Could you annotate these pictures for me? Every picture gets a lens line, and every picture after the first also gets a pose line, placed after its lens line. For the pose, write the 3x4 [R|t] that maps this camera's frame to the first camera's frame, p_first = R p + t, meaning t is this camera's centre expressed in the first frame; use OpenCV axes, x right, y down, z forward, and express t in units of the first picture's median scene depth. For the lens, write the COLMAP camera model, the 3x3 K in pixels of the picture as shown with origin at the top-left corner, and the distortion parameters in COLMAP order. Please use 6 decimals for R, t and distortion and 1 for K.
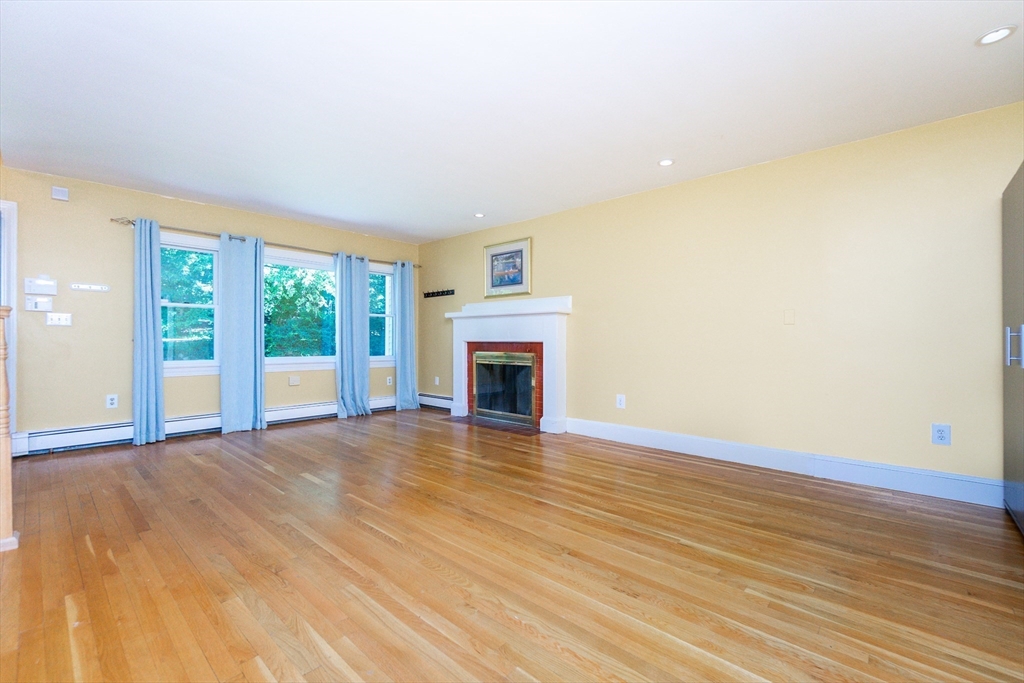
lens RADIAL K [[450.4, 0, 513.2], [0, 450.4, 338.9], [0, 0, 1]] dist [-0.000787, -0.000499]
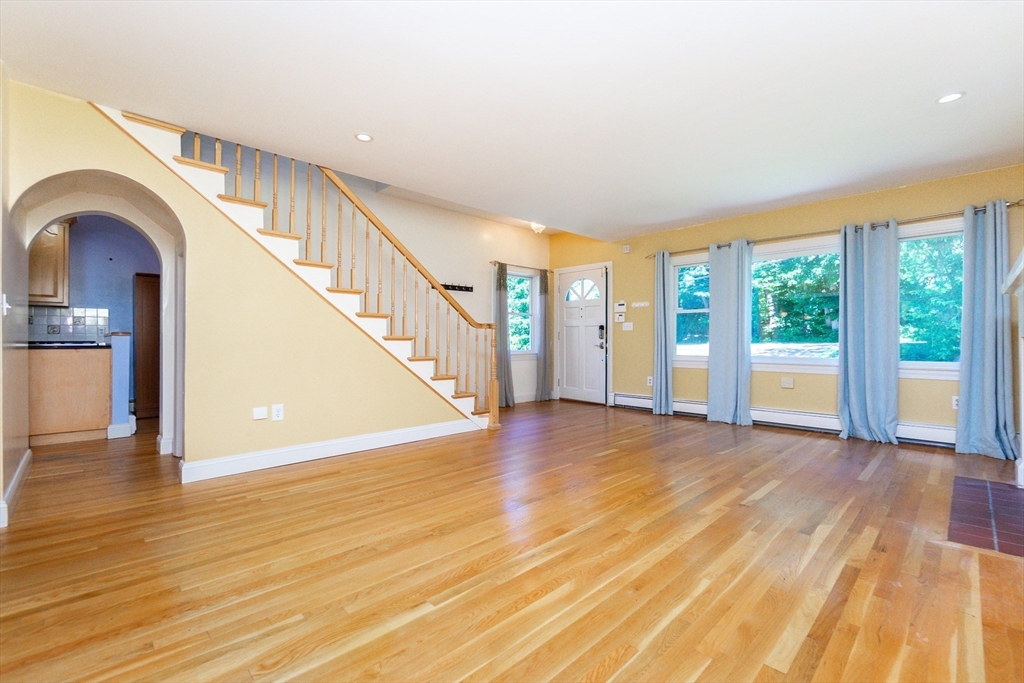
lens RADIAL K [[450.4, 0, 513.2], [0, 450.4, 338.9], [0, 0, 1]] dist [-0.000787, -0.000499]
pose [[-0.084834, -0.008943, -0.996355, 0.475233], [0.005110, 0.999943, -0.009411, 0.008721], [0.996382, -0.005890, -0.084784, 0.518628]]
